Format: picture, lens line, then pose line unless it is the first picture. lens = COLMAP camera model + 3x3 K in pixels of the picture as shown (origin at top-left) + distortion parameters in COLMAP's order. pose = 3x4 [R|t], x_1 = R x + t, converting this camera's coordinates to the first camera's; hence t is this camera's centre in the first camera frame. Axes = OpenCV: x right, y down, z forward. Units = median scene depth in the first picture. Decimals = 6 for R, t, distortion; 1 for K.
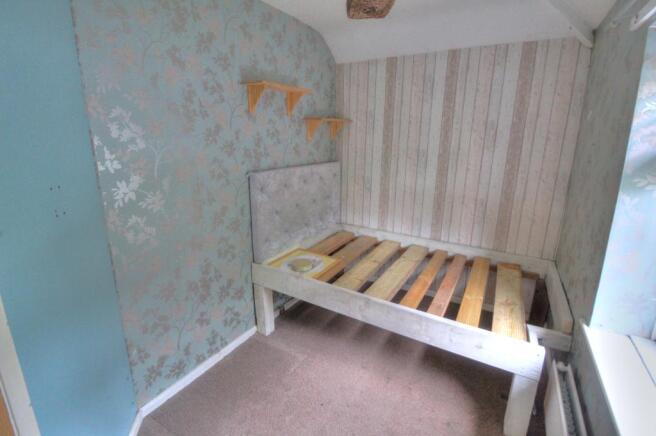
lens RADIAL K [[307.1, 0, 331.4], [0, 307.1, 205.9], [0, 0, 1]] dist [0.001592, -0.011053]
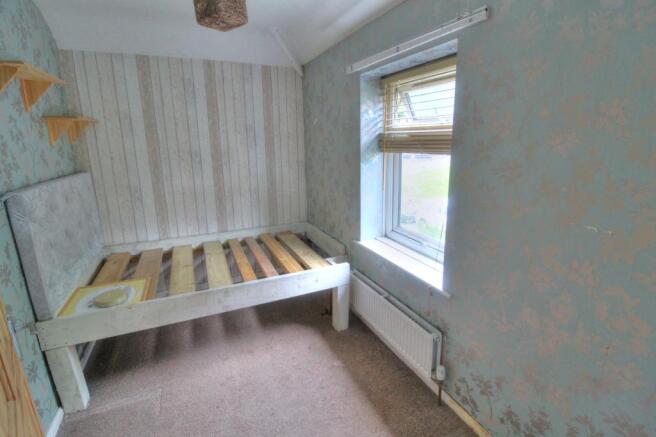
lens RADIAL K [[307.1, 0, 331.4], [0, 307.1, 206.4], [0, 0, 1]] dist [0.001592, -0.011053]
pose [[0.566902, -0.193302, 0.800785, -0.335820], [0.207046, 0.974310, 0.088615, 0.005997], [-0.797342, 0.115563, 0.592360, 0.035932]]
